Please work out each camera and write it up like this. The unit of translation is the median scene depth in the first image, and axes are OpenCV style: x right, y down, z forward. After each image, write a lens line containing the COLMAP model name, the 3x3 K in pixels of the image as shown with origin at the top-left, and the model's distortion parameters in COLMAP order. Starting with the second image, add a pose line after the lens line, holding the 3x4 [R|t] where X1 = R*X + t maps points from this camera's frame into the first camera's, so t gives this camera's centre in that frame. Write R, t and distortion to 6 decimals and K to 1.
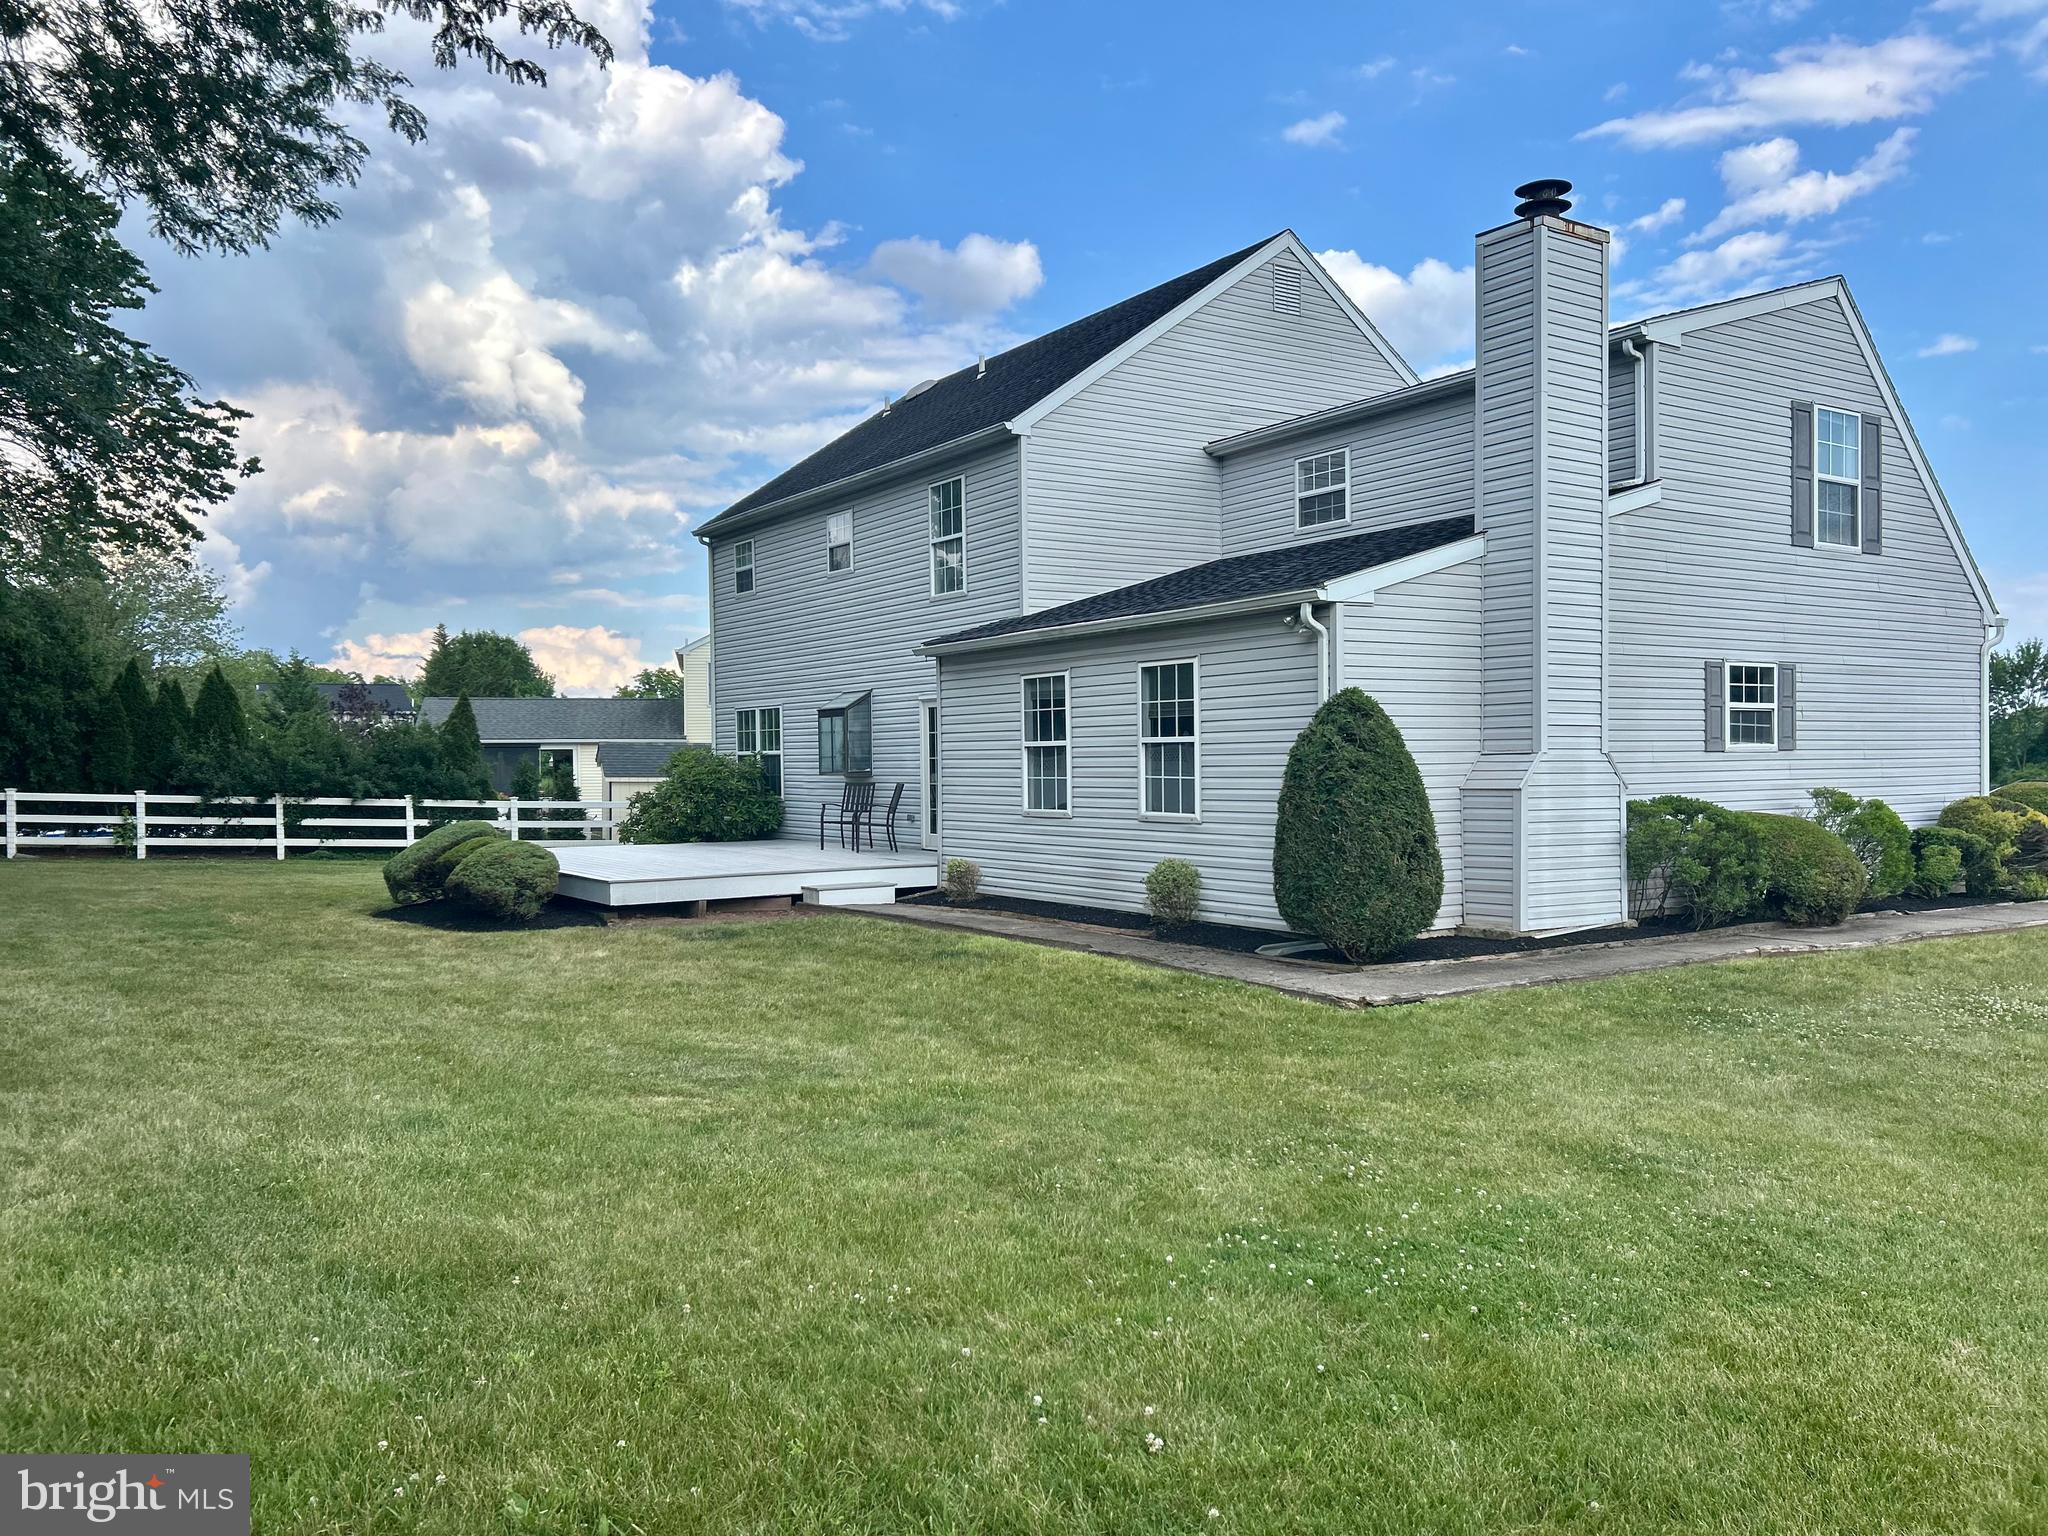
lens RADIAL K [[1534.7, 0, 1023.0], [0, 1534.7, 783.3], [0, 0, 1]] dist [0.093023, -0.098275]
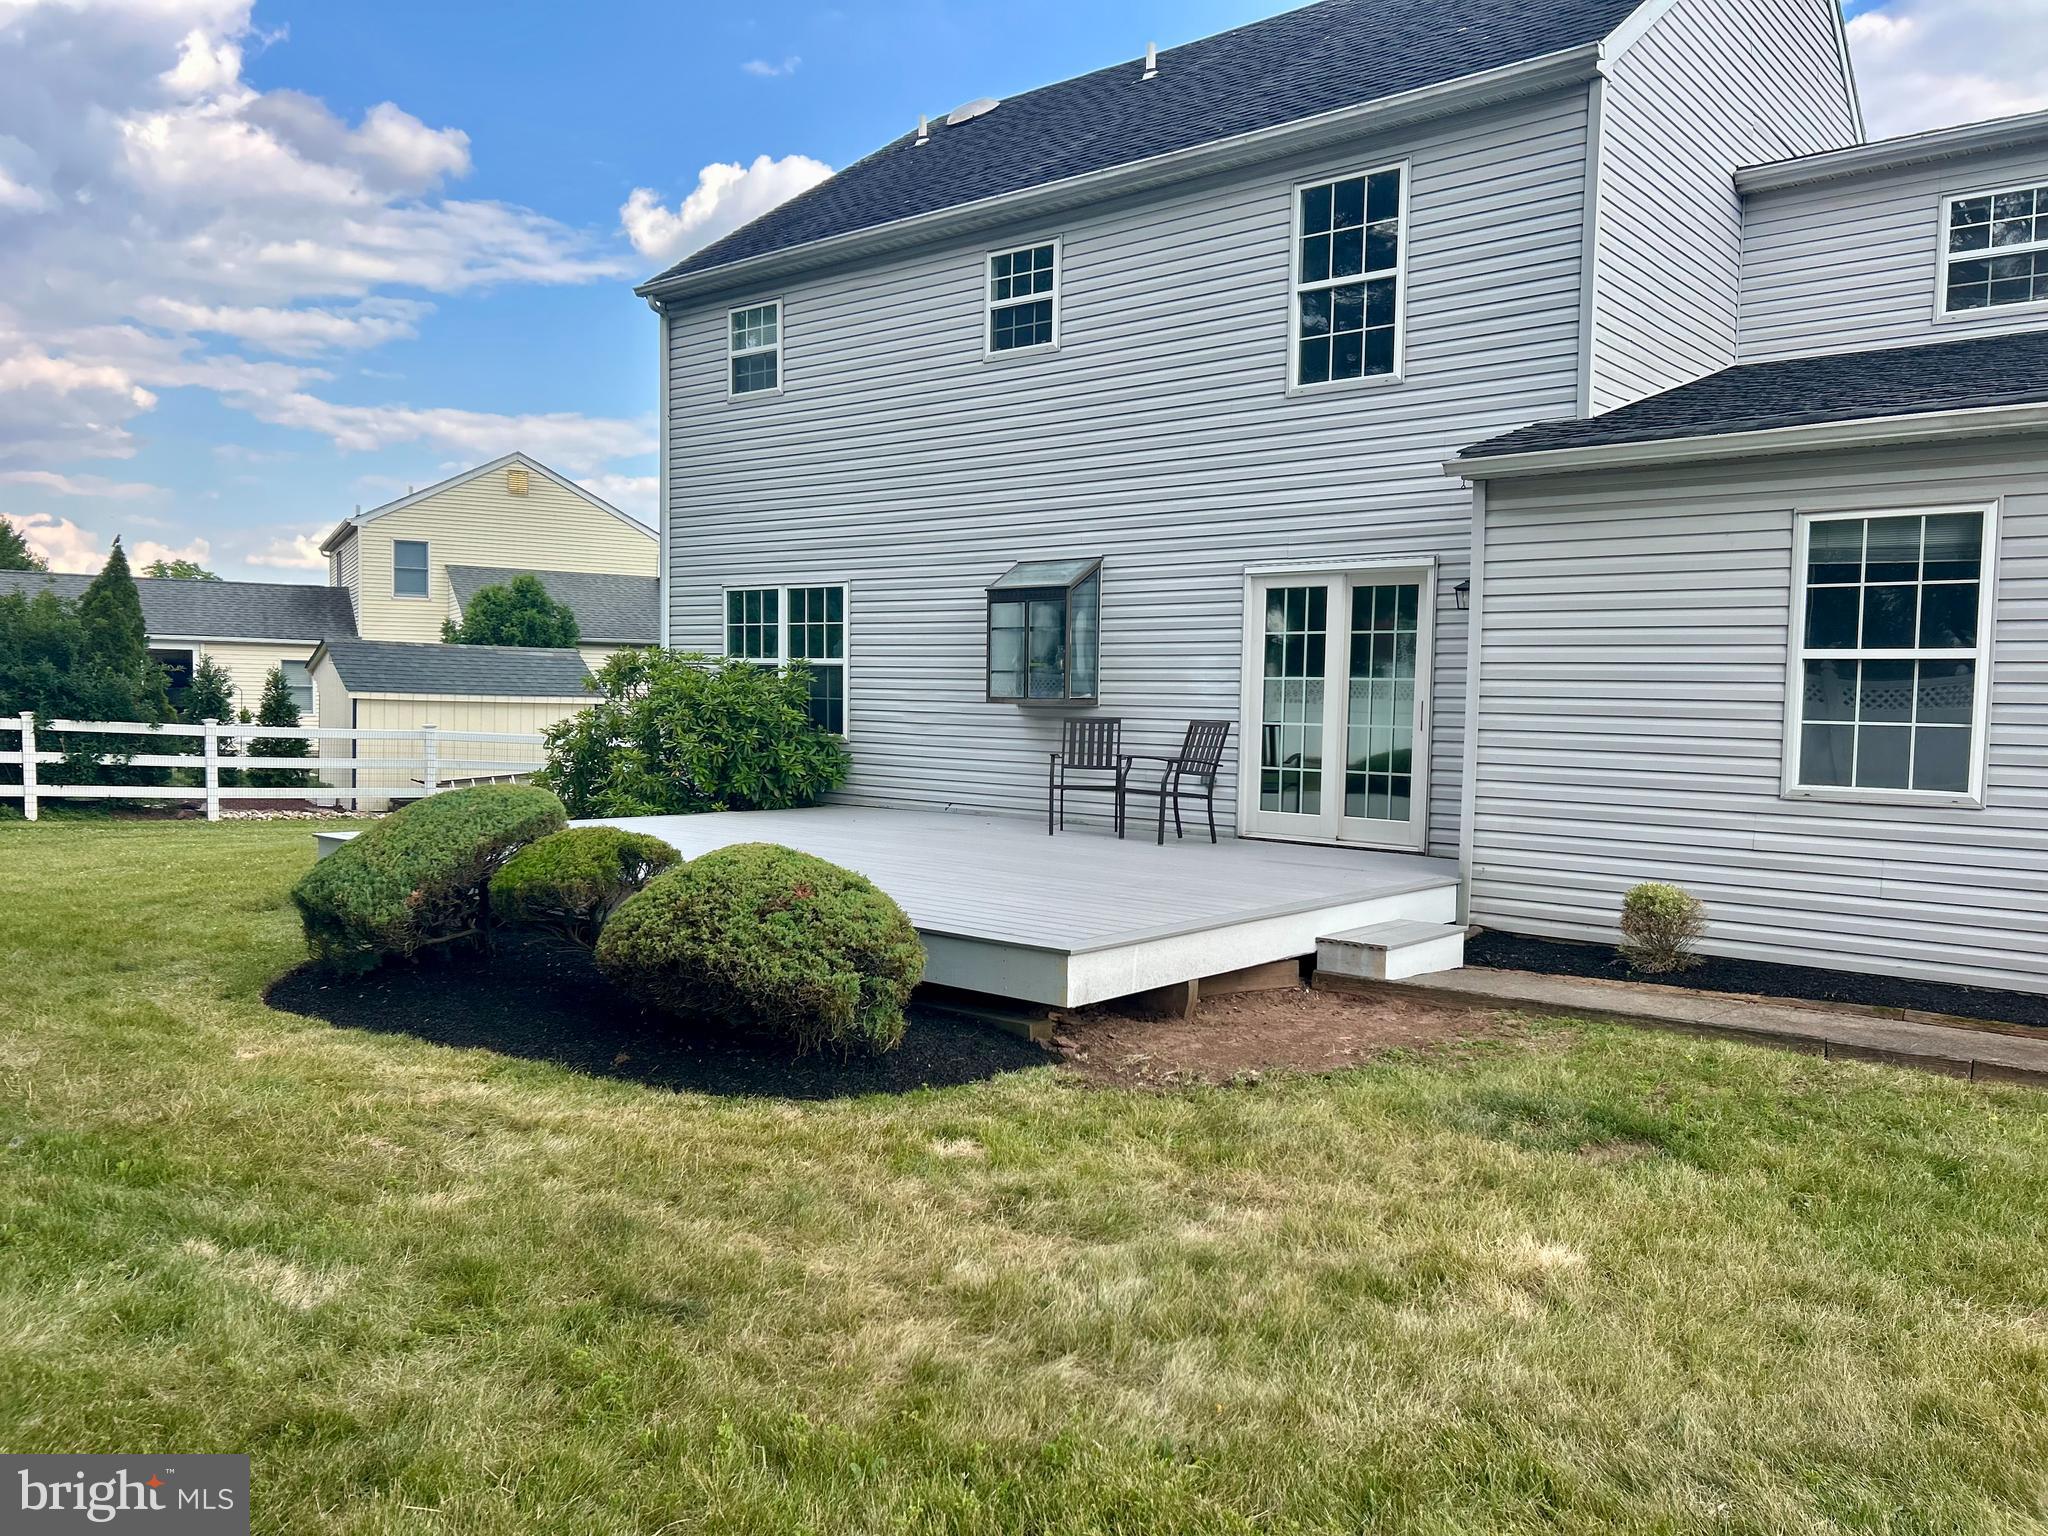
lens RADIAL K [[1546.1, 0, 1022.9], [0, 1546.1, 775.9], [0, 0, 1]] dist [0.087282, -0.119194]
pose [[0.958802, 0.014813, 0.283688, -0.285781], [-0.025758, 0.999059, 0.034889, 0.001688], [-0.282904, -0.040759, 0.958282, 0.437938]]
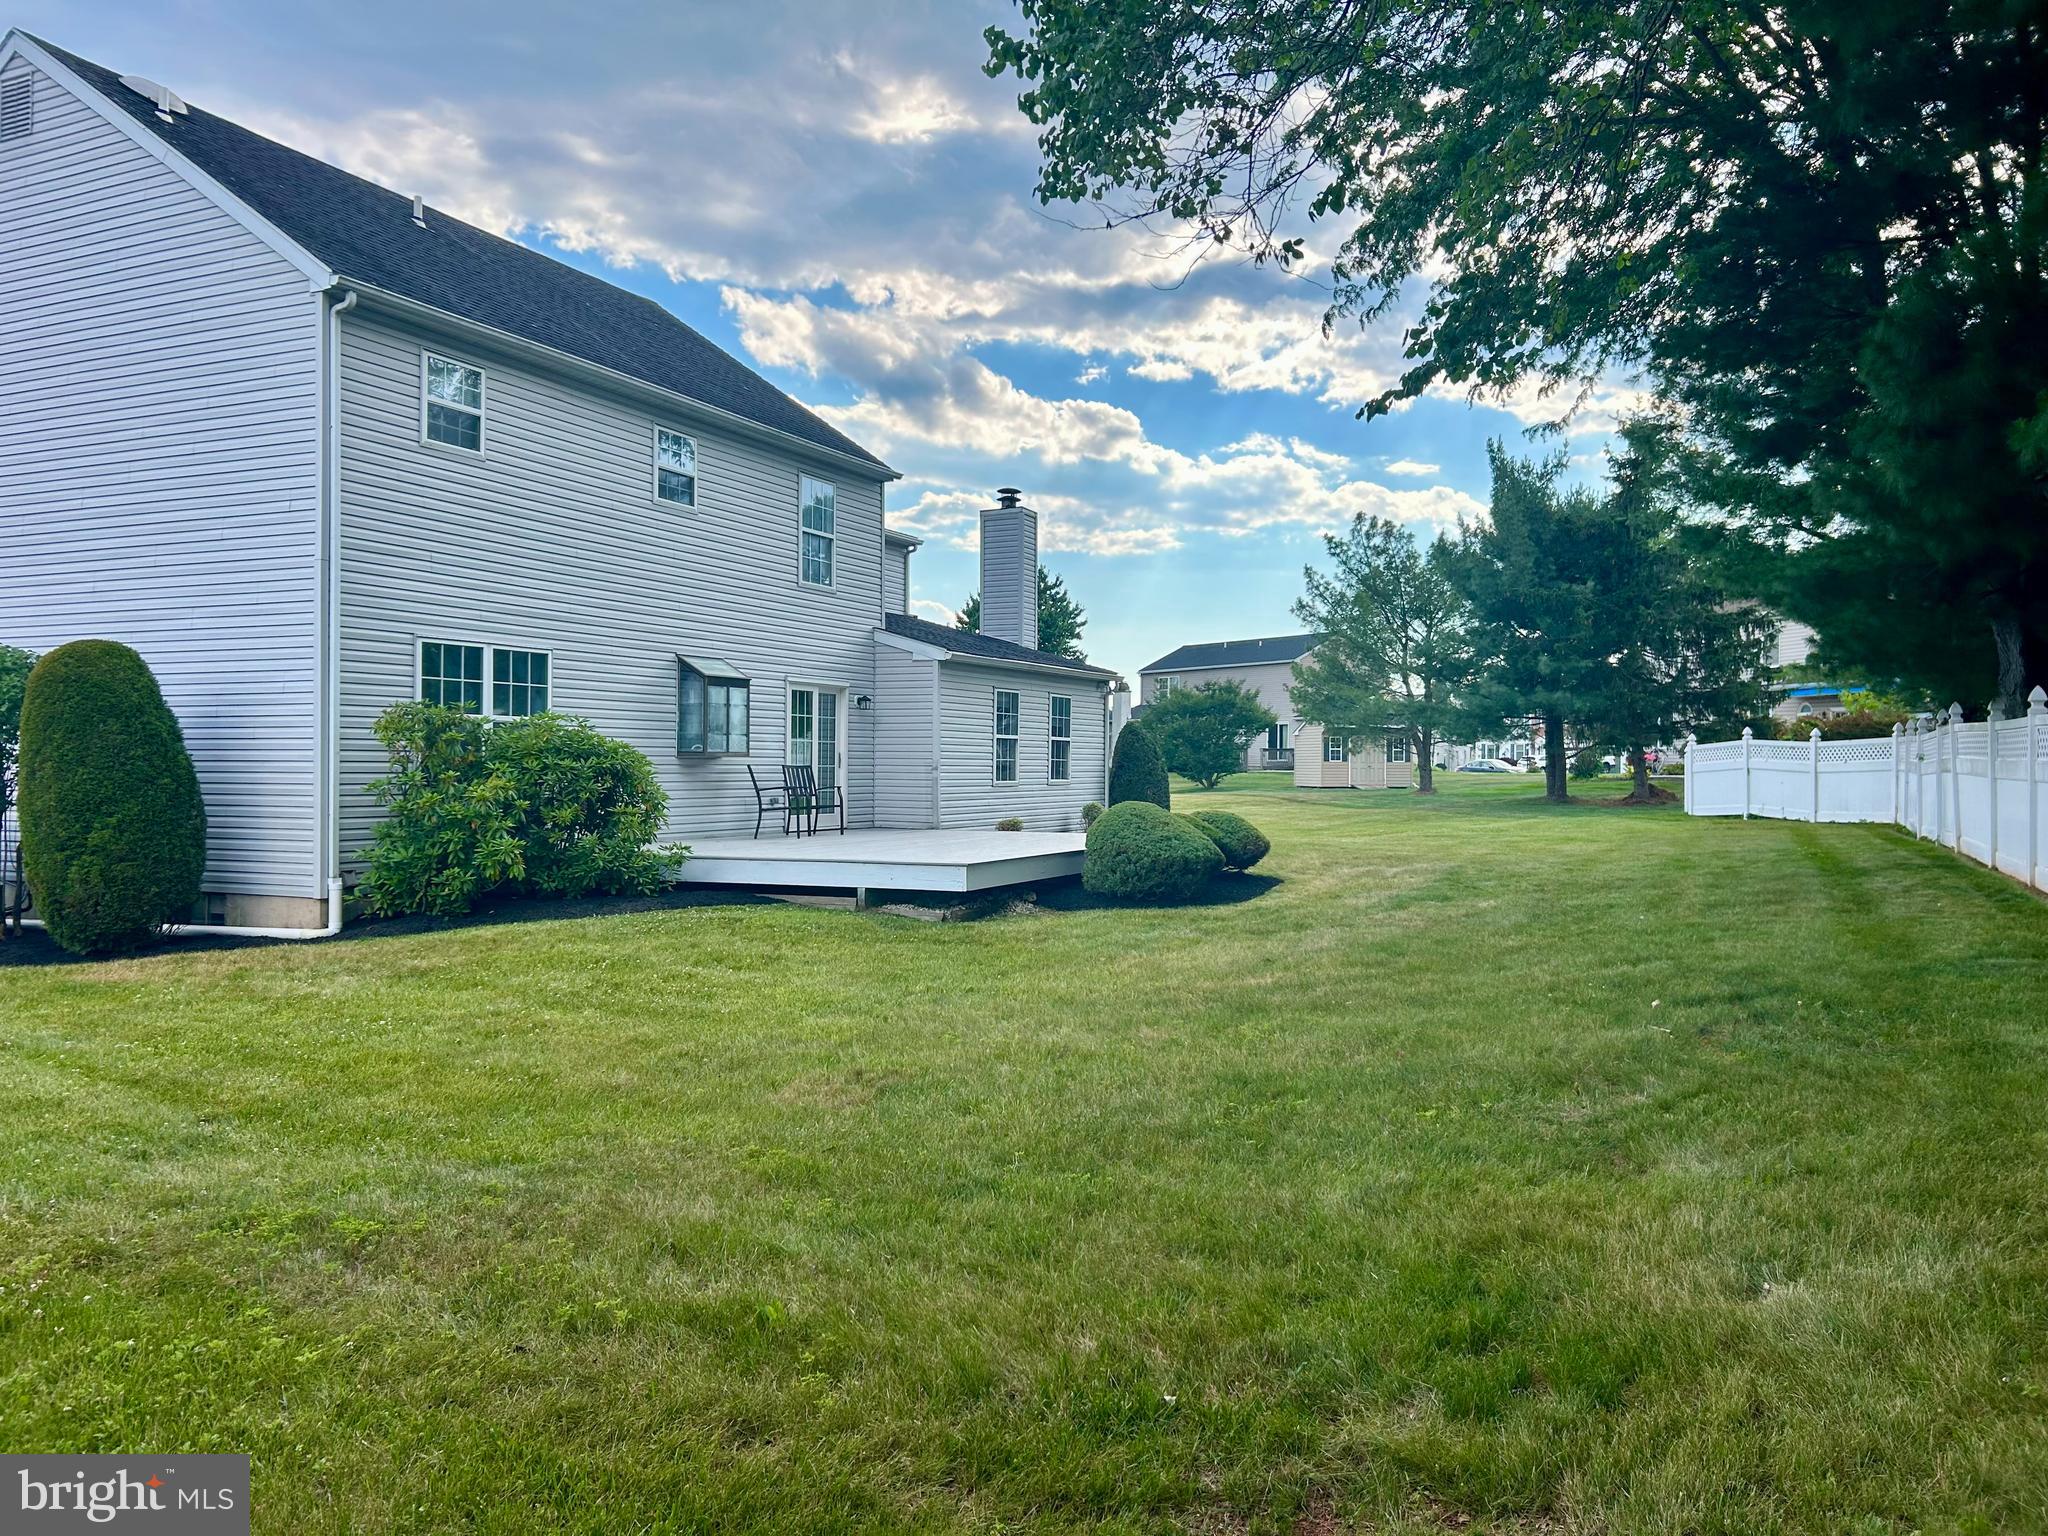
lens RADIAL K [[1534.7, 0, 1023.0], [0, 1534.7, 783.3], [0, 0, 1]] dist [0.093023, -0.098275]
pose [[-0.497425, -0.001939, 0.867505, -0.932683], [0.012308, 0.999881, 0.009292, 0.004053], [-0.867420, 0.015300, -0.497342, 1.268968]]
